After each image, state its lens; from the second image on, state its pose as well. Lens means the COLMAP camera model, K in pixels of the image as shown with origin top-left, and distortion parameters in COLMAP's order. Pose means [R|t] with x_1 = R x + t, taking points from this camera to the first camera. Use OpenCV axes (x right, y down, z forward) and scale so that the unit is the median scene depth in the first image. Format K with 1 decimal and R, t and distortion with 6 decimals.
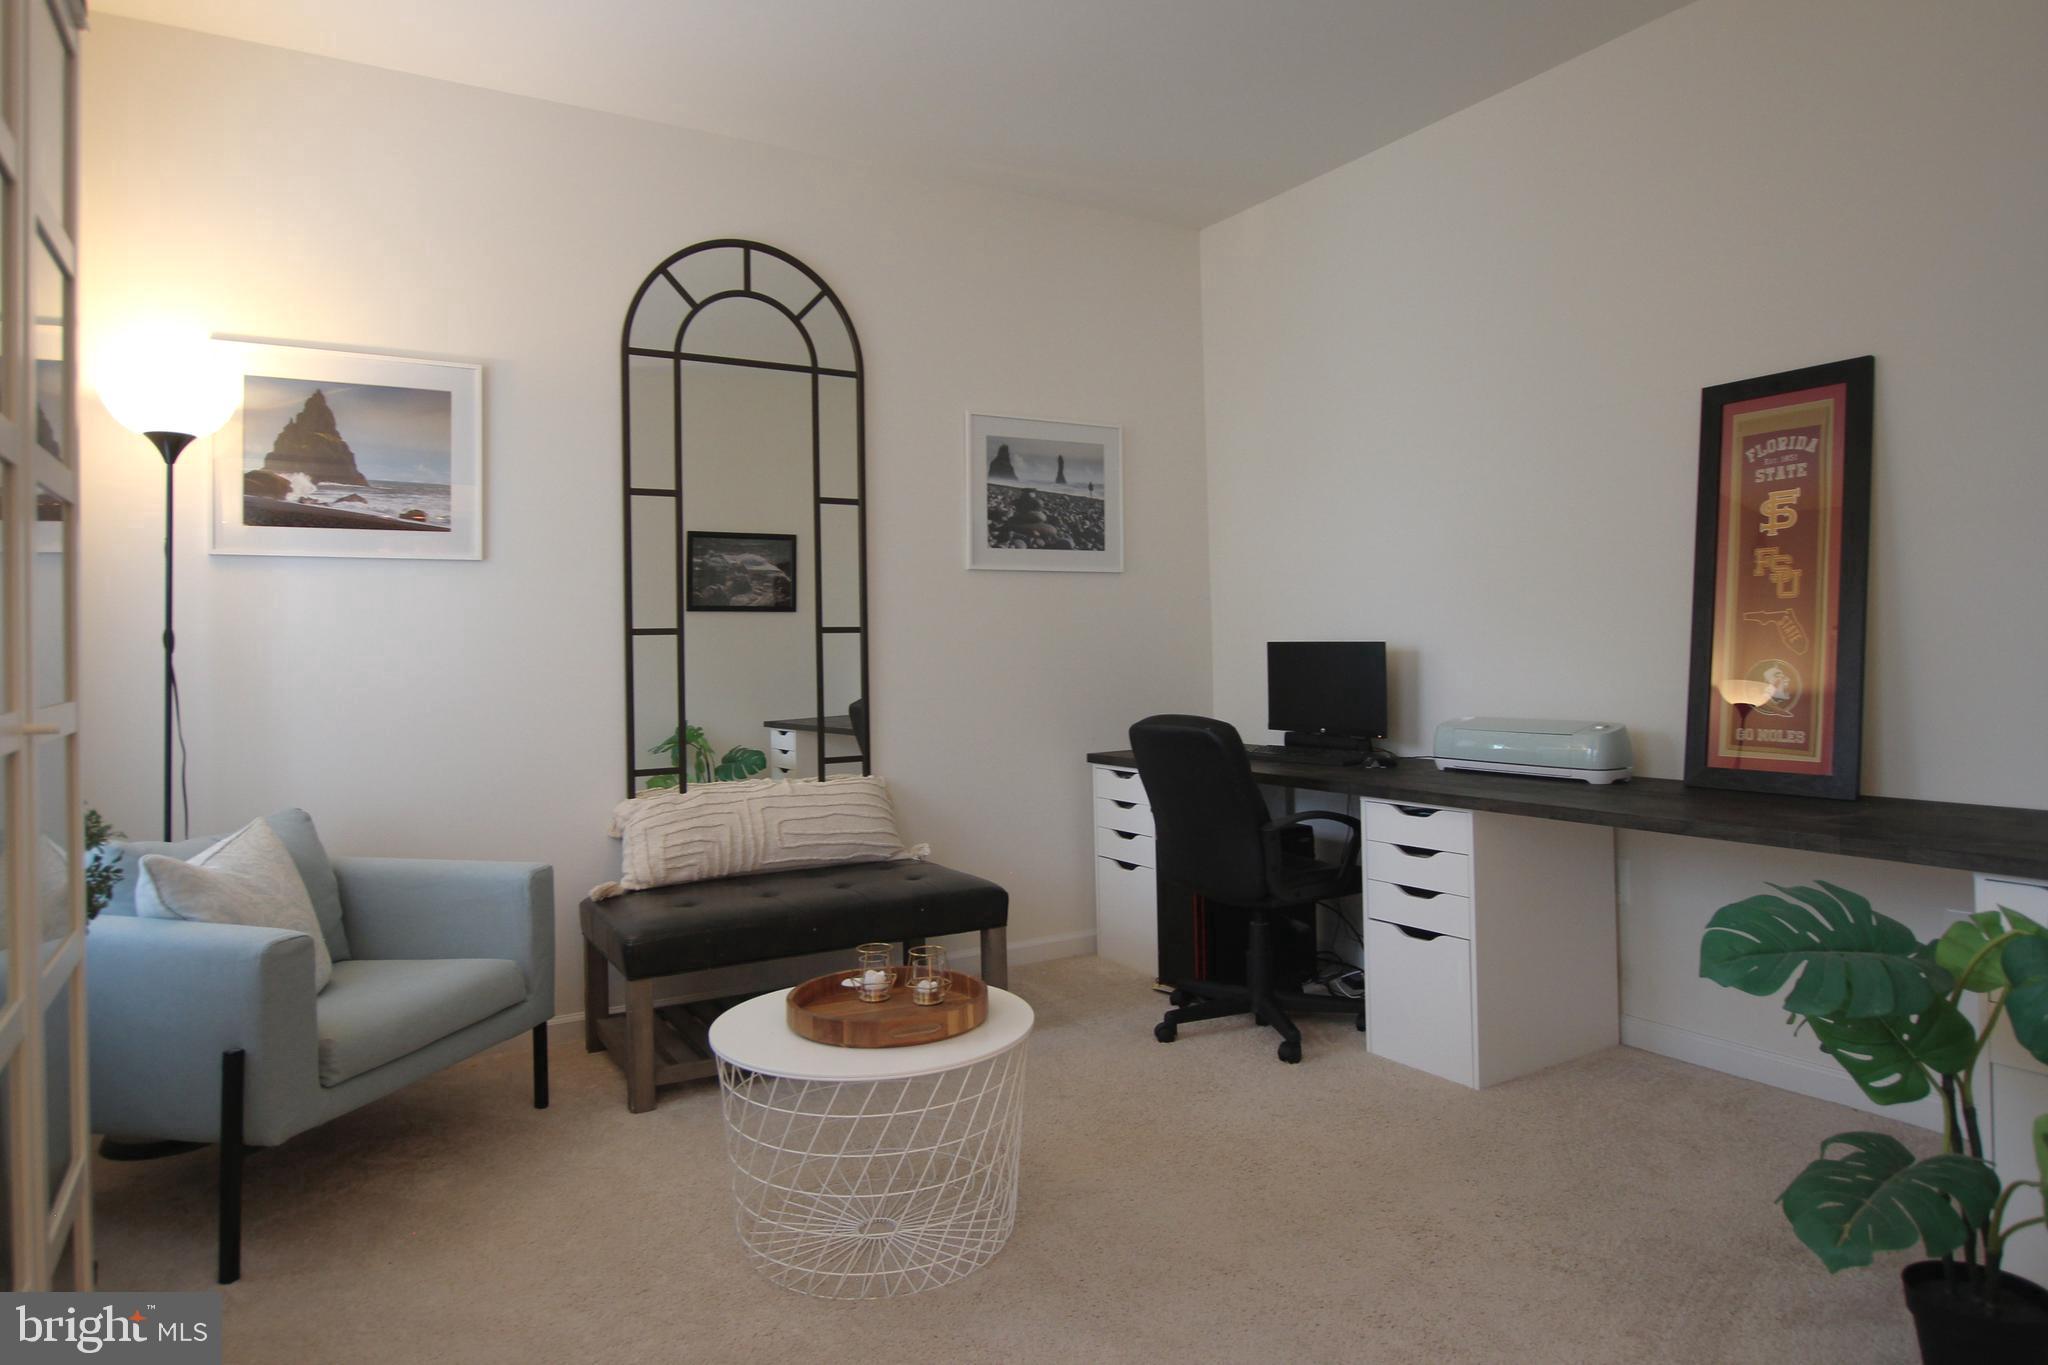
lens RADIAL K [[1250.7, 0, 1018.3], [0, 1250.7, 635.8], [0, 0, 1]] dist [-0.003078, -0.000268]
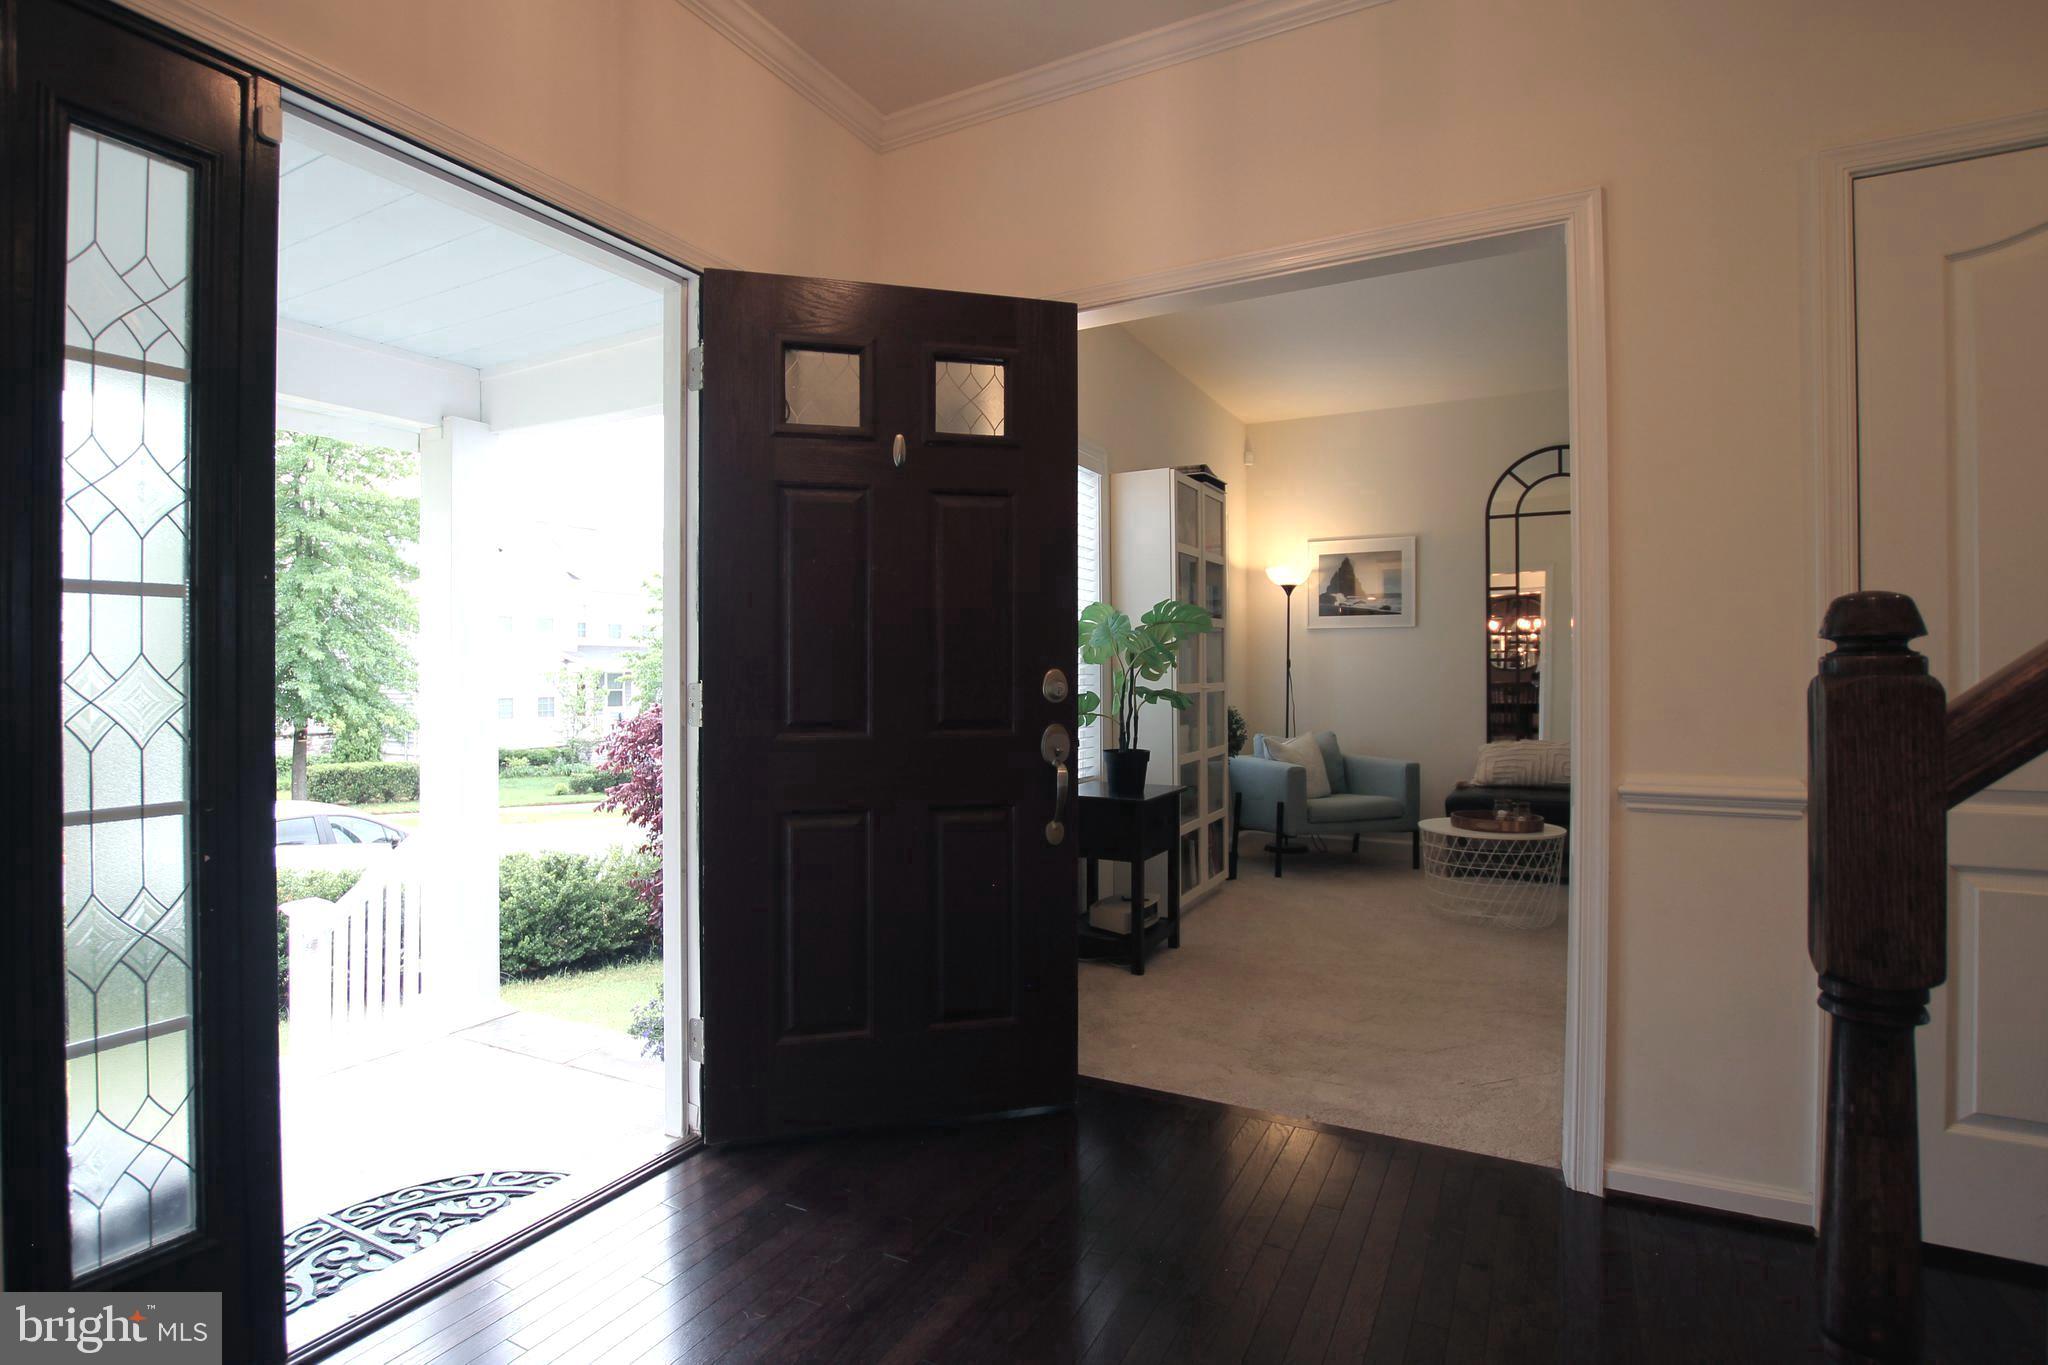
lens RADIAL K [[983.9, 0, 1007.2], [0, 983.9, 634.0], [0, 0, 1]] dist [-0.026185, 0.000528]
pose [[0.538352, -0.016319, -0.842562, 0.635187], [0.003963, 0.999850, -0.016833, -0.023013], [0.842711, 0.005723, 0.538336, -0.521685]]
